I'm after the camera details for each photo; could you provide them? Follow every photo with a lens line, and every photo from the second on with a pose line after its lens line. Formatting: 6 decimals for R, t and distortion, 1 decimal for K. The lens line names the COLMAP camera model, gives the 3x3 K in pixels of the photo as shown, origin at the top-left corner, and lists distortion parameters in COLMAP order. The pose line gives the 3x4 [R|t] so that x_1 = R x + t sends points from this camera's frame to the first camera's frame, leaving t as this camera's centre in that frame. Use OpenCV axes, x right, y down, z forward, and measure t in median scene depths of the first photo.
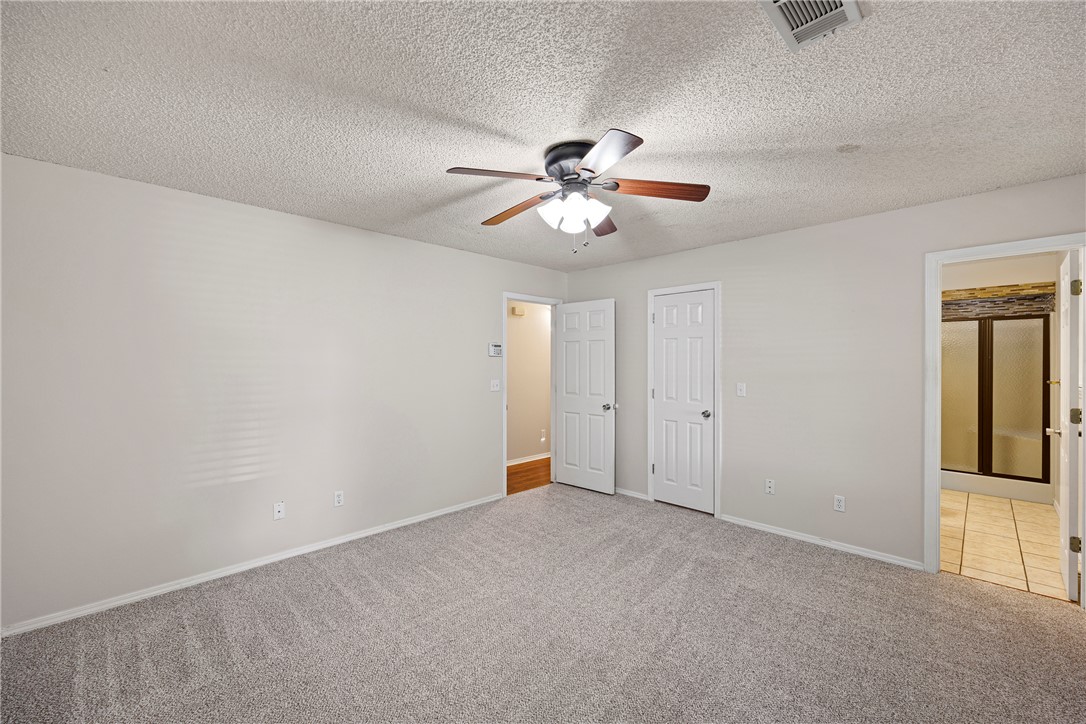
lens RADIAL K [[450.6, 0, 543.0], [0, 450.6, 362.0], [0, 0, 1]] dist [-0.000783, -0.000446]
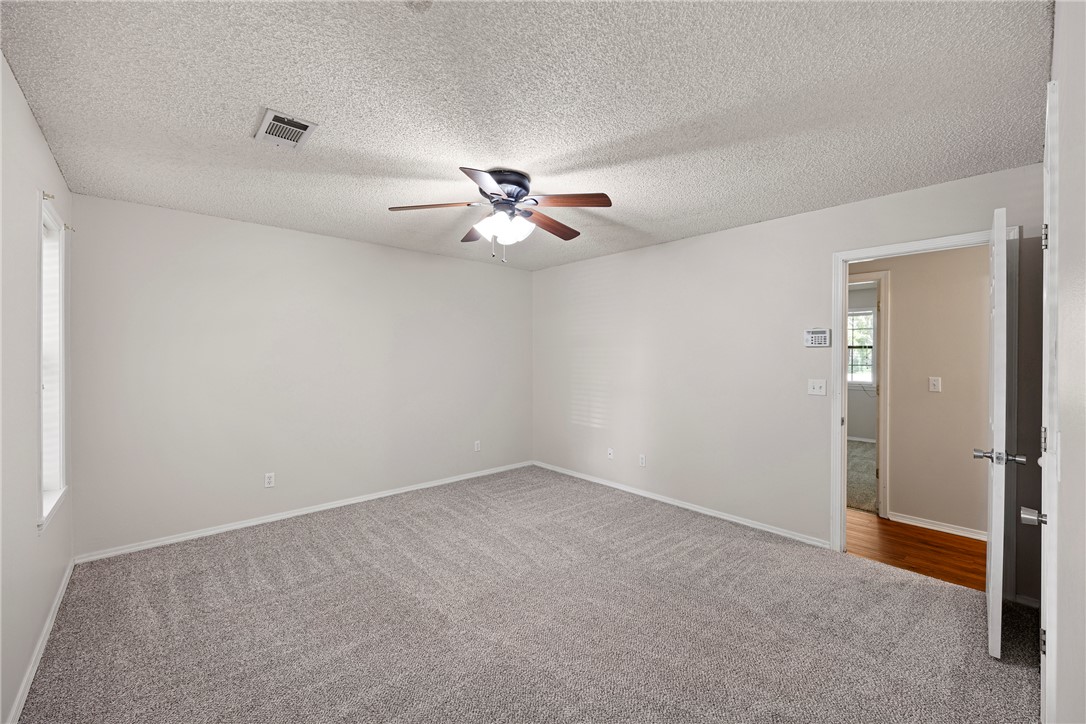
lens RADIAL K [[440.0, 0, 542.5], [0, 440.0, 349.4], [0, 0, 1]] dist [-0.000551, -0.000069]
pose [[-0.063556, -0.011737, -0.997909, 1.359897], [-0.001393, 0.999931, -0.011672, 0.001005], [0.997977, 0.000648, -0.063568, 1.310566]]
